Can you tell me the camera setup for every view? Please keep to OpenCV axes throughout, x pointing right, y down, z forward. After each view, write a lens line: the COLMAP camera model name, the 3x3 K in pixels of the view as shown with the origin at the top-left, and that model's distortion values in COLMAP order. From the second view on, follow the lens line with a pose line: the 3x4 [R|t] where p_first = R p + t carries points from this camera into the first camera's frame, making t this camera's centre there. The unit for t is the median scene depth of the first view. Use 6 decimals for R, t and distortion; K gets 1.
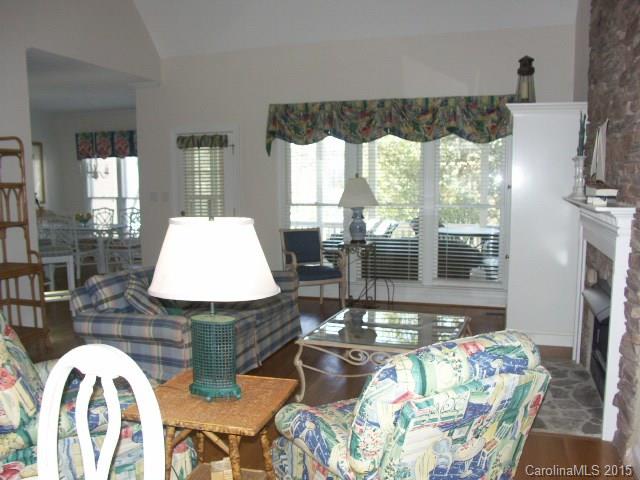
lens RADIAL K [[543.6, 0, 320.0], [0, 543.6, 240.0], [0, 0, 1]] dist [-0.010135, -0.004701]
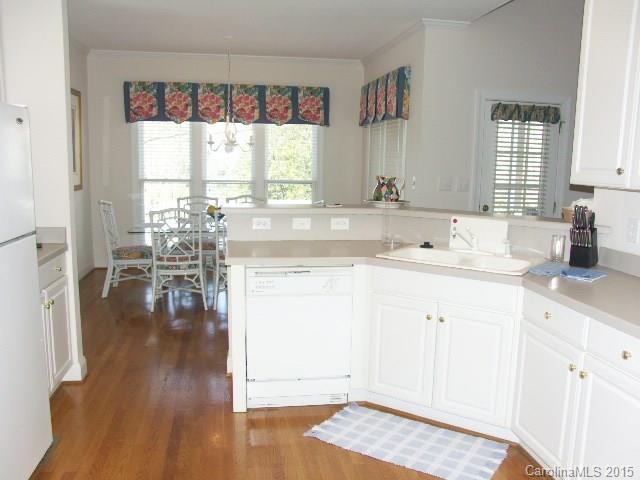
lens RADIAL K [[543.6, 0, 320.0], [0, 543.6, 240.0], [0, 0, 1]] dist [-0.010135, -0.004701]
pose [[0.882708, -0.052203, 0.467012, -0.587689], [0.027222, 0.997822, 0.060084, -0.041032], [-0.469132, -0.040324, 0.882207, 0.323453]]
